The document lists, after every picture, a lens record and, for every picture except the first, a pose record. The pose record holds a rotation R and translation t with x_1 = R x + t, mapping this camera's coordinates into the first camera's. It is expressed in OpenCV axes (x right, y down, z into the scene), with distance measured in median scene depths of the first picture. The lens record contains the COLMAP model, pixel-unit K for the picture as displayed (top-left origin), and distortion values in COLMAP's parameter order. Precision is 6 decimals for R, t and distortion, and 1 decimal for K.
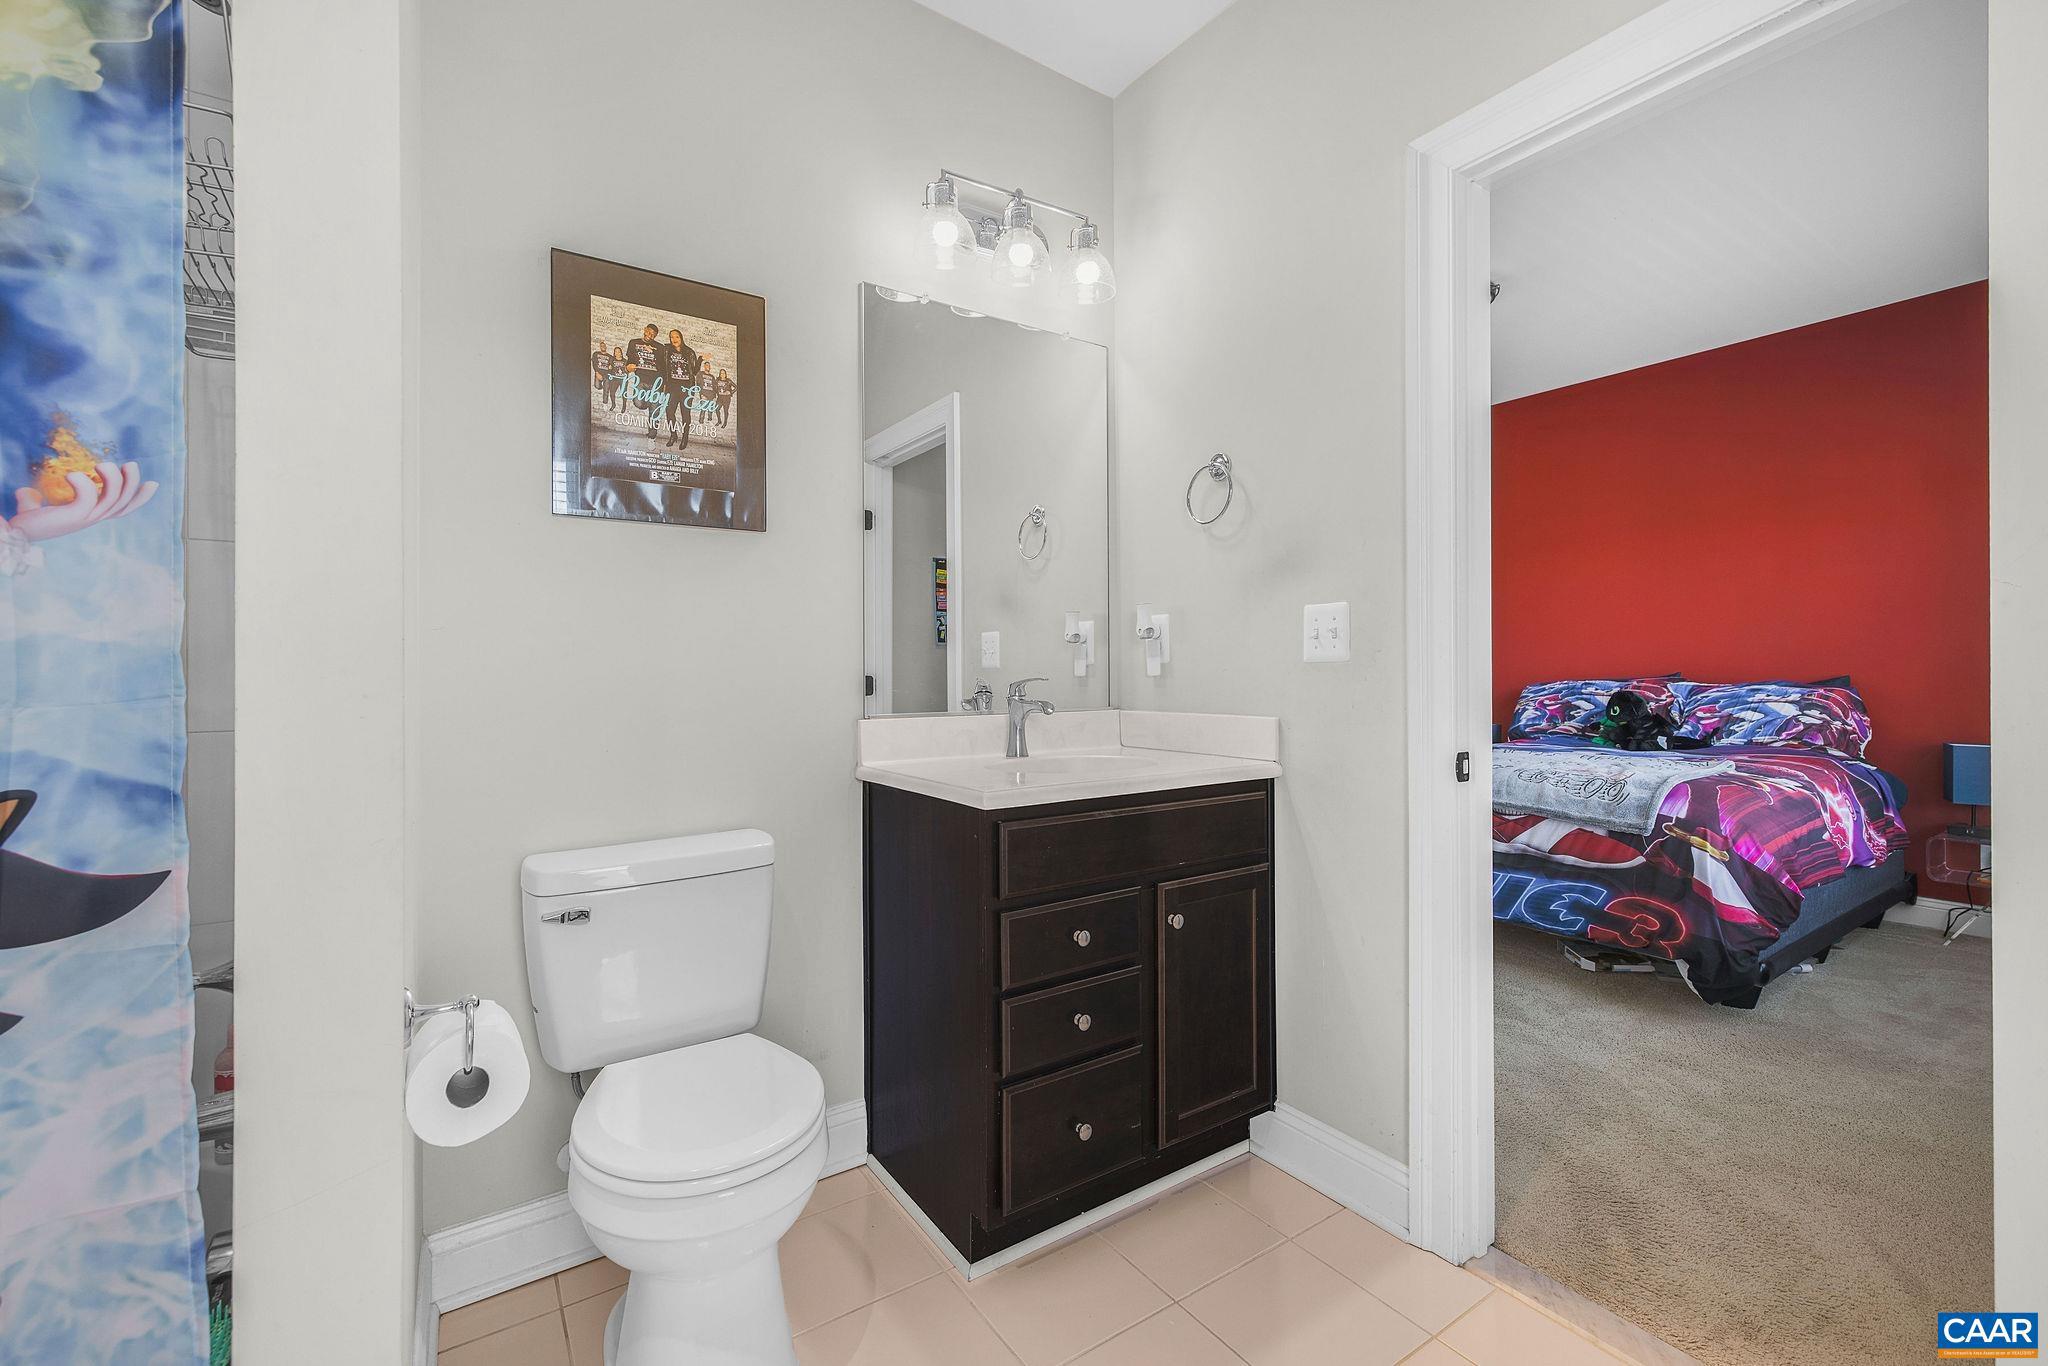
lens RADIAL K [[875.3, 0, 1025.3], [0, 875.3, 676.2], [0, 0, 1]] dist [0.000156, 0.000527]
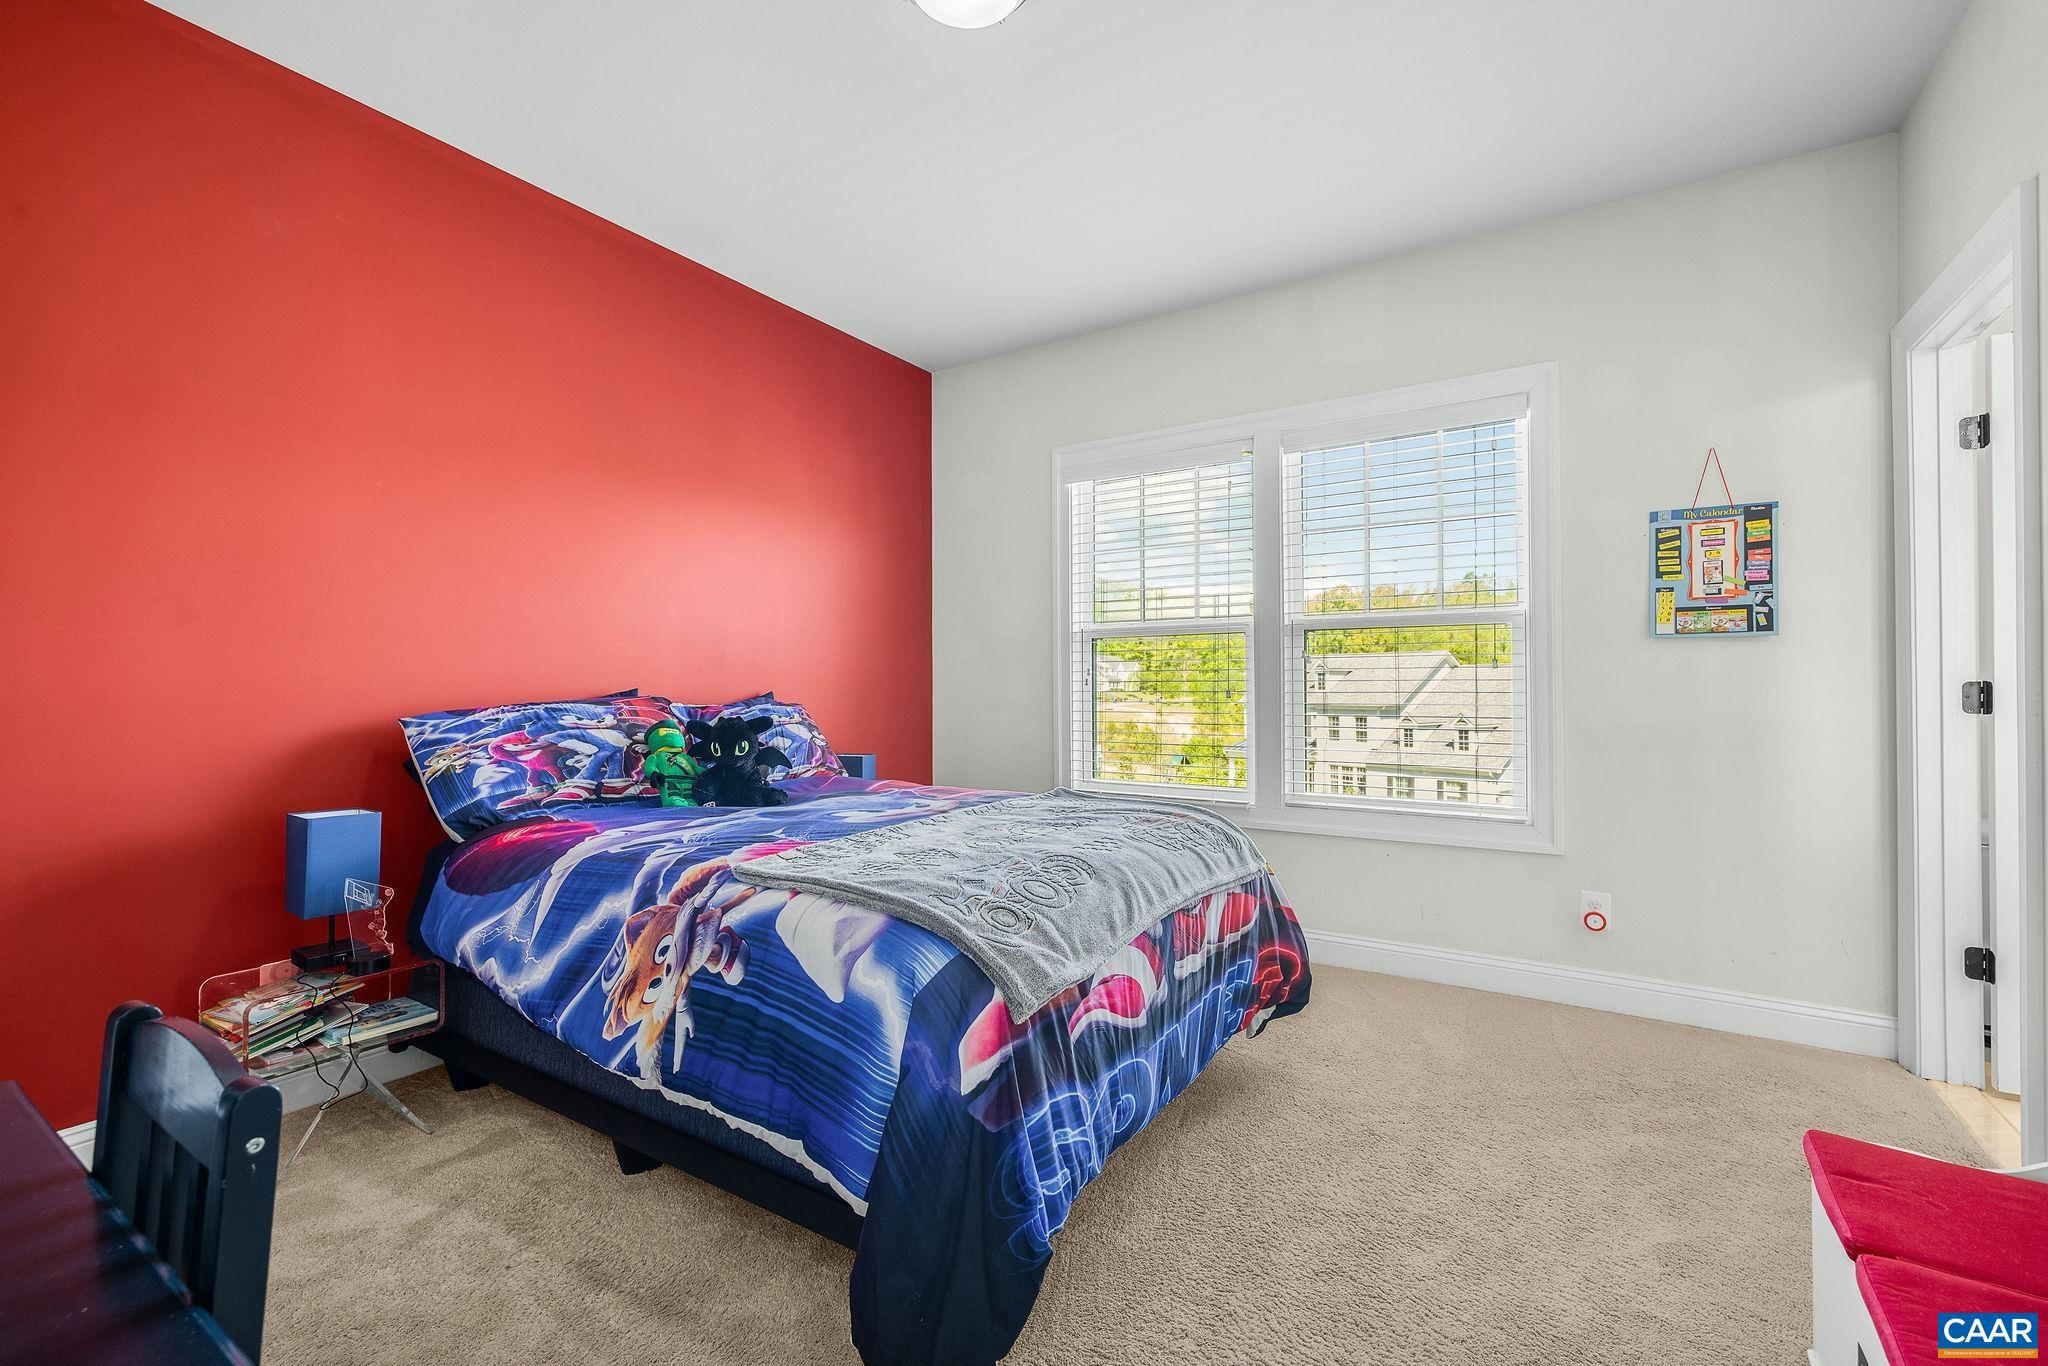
lens RADIAL K [[875.3, 0, 1024.5], [0, 875.3, 682.0], [0, 0, 1]] dist [0.000156, 0.000527]
pose [[-0.378586, -0.000315, 0.925566, -0.002651], [0.002476, 0.999996, 0.001353, -0.009683], [-0.925563, 0.002804, -0.378583, 0.927592]]
